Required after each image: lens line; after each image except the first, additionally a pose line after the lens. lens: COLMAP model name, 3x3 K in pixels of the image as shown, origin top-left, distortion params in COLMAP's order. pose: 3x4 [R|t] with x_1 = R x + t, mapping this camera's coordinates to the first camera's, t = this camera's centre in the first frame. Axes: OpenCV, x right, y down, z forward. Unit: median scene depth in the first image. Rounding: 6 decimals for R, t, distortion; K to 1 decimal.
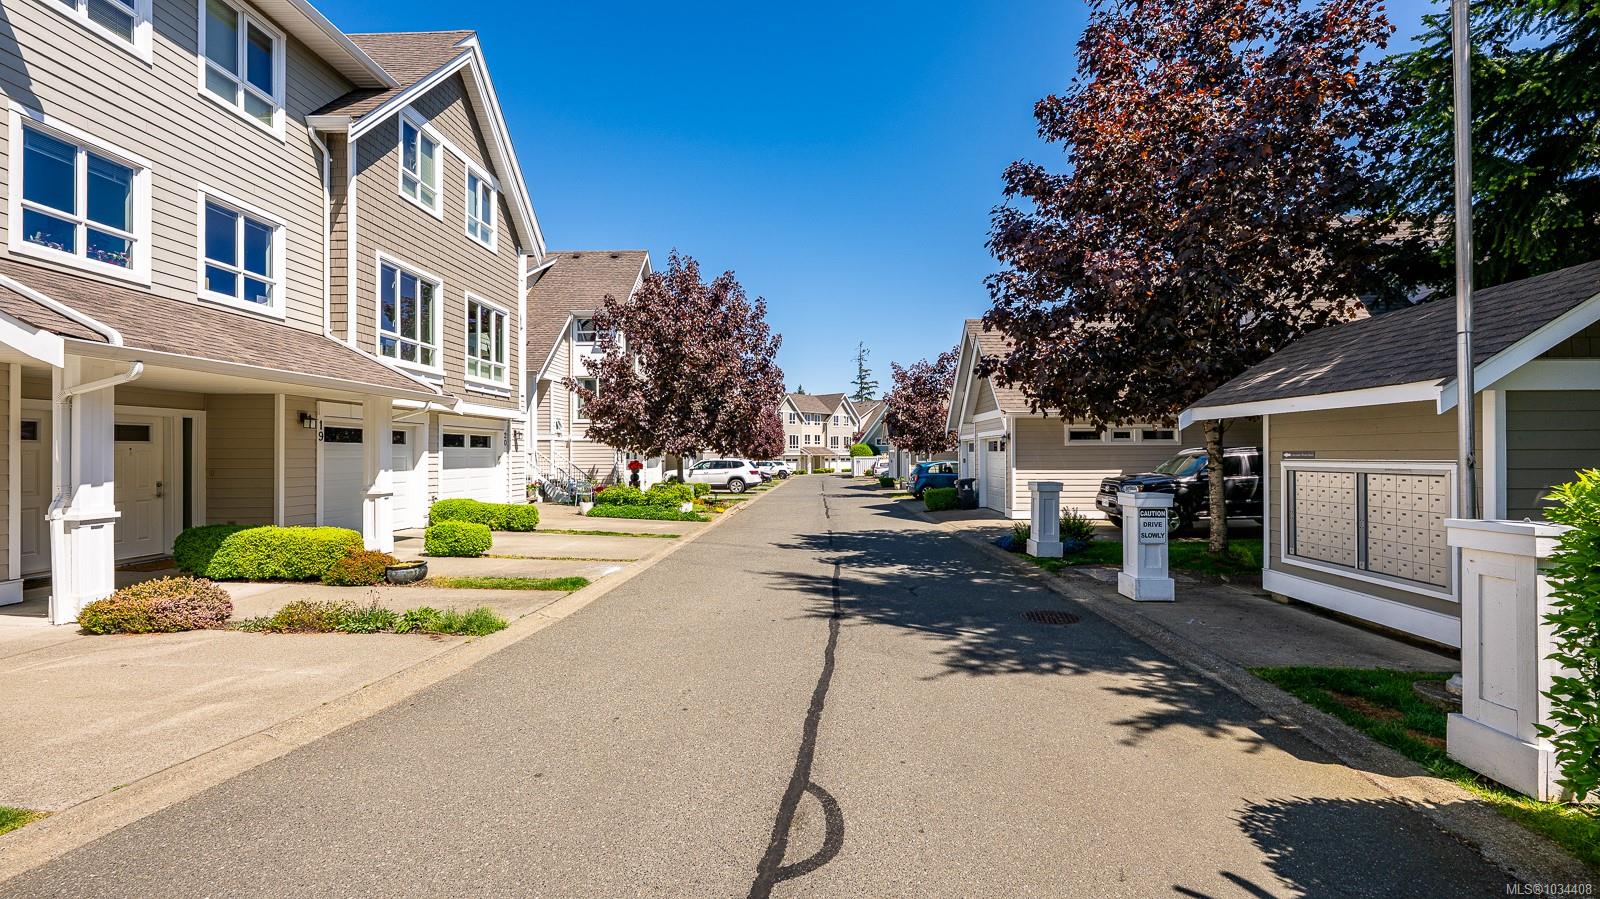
lens RADIAL K [[643.7, 0, 800.9], [0, 643.7, 447.6], [0, 0, 1]] dist [-0.000205, 0.000235]
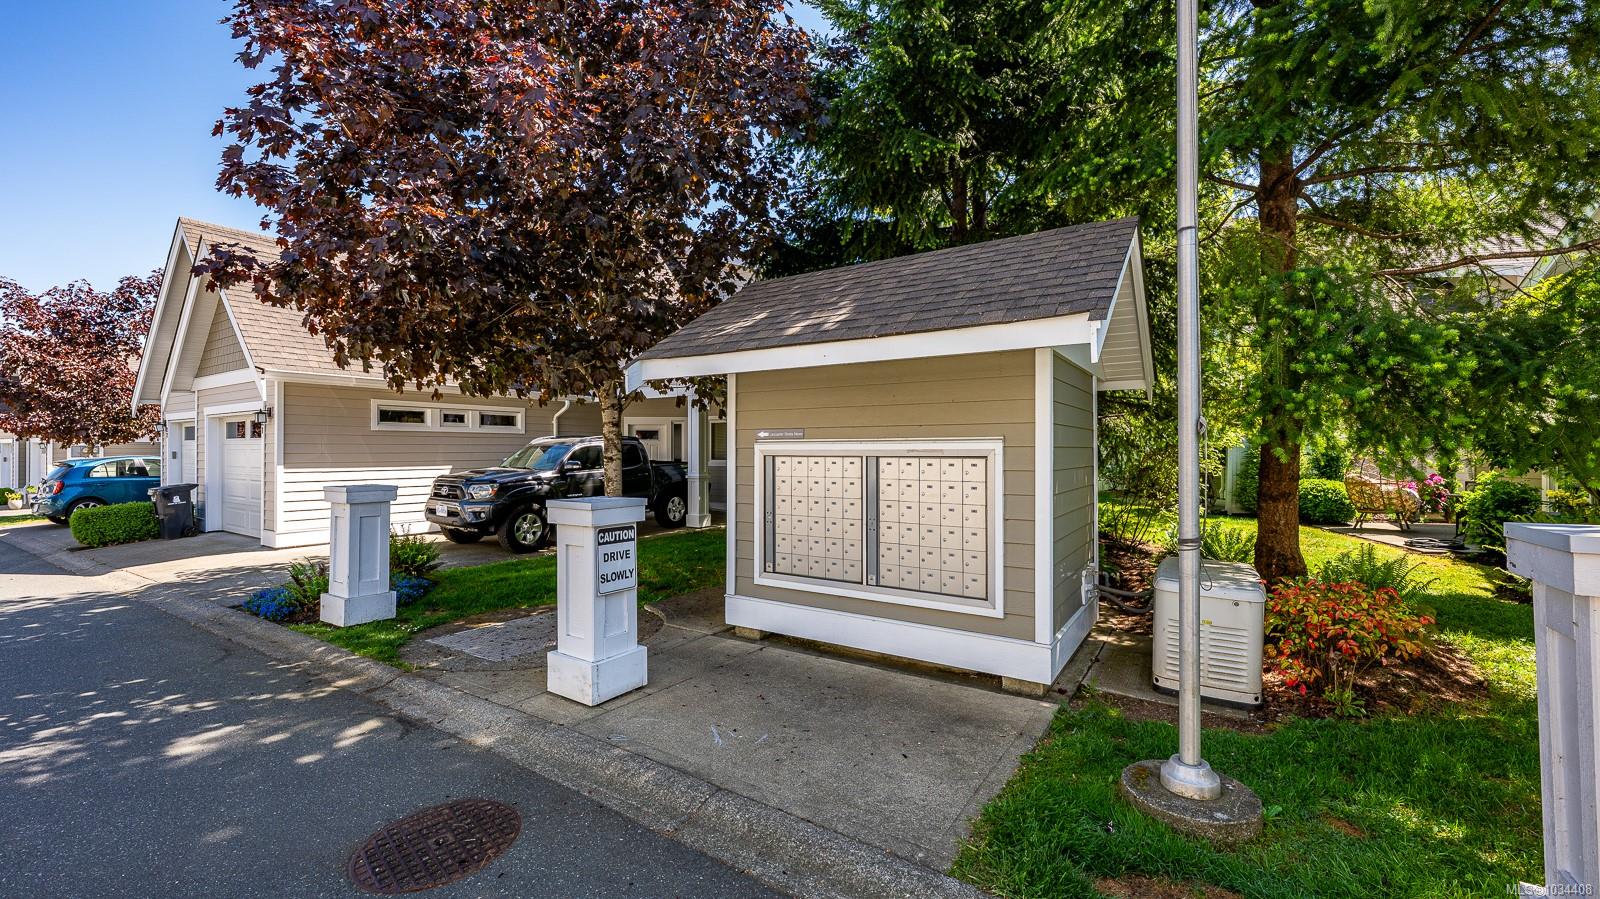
lens RADIAL K [[643.7, 0, 800.9], [0, 643.7, 447.6], [0, 0, 1]] dist [-0.000205, 0.000235]
pose [[0.527856, 0.005631, 0.849315, 0.110064], [-0.009413, 0.999955, -0.000779, 0.017556], [-0.849282, -0.007583, 0.527885, 0.389900]]
